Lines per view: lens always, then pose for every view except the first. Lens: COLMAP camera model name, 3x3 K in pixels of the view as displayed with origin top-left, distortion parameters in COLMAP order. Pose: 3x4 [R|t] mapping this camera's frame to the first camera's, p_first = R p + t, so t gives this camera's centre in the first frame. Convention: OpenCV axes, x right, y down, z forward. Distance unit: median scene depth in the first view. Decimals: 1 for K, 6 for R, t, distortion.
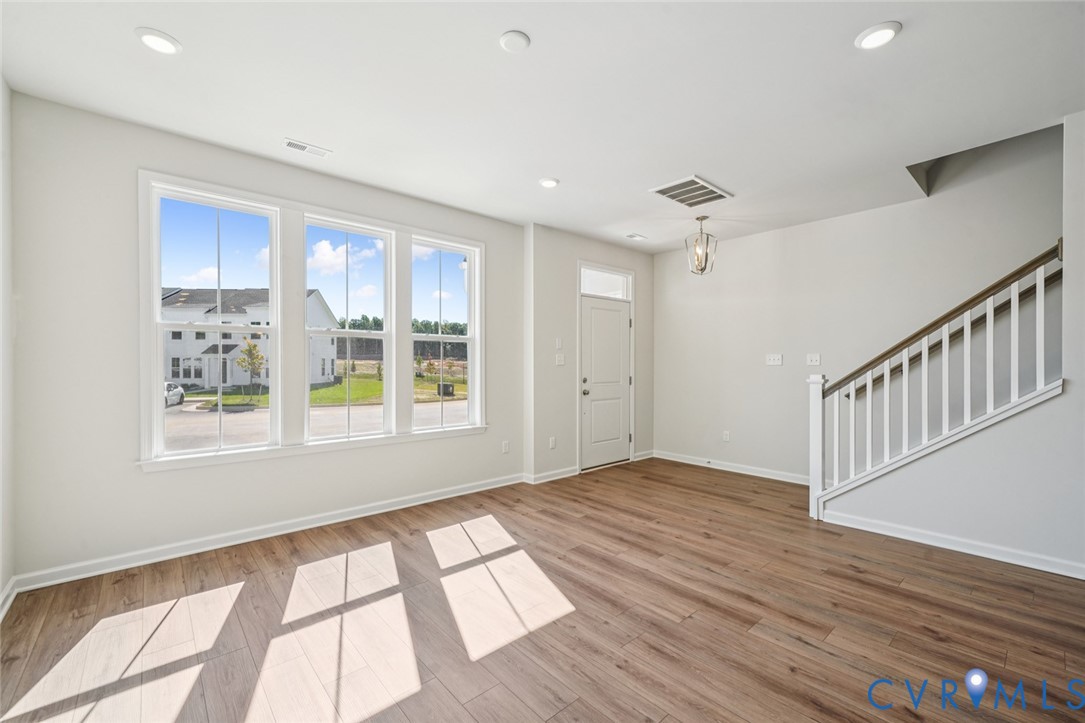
lens RADIAL K [[458.8, 0, 535.7], [0, 458.8, 365.0], [0, 0, 1]] dist [0.001964, 0.000199]
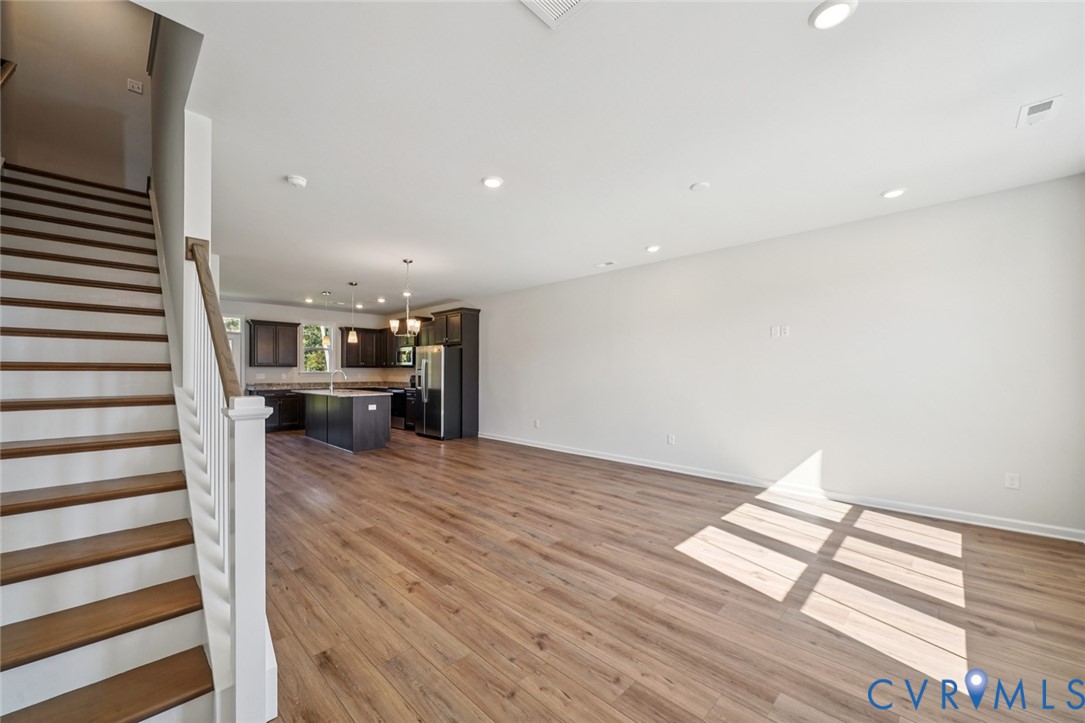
lens RADIAL K [[411.3, 0, 548.3], [0, 411.3, 368.2], [0, 0, 1]] dist [0.001066, 0.000093]
pose [[-0.995478, -0.004540, -0.094884, 0.492208], [-0.003667, 0.999949, -0.009379, -0.001554], [0.094921, -0.008989, -0.995444, 1.839635]]
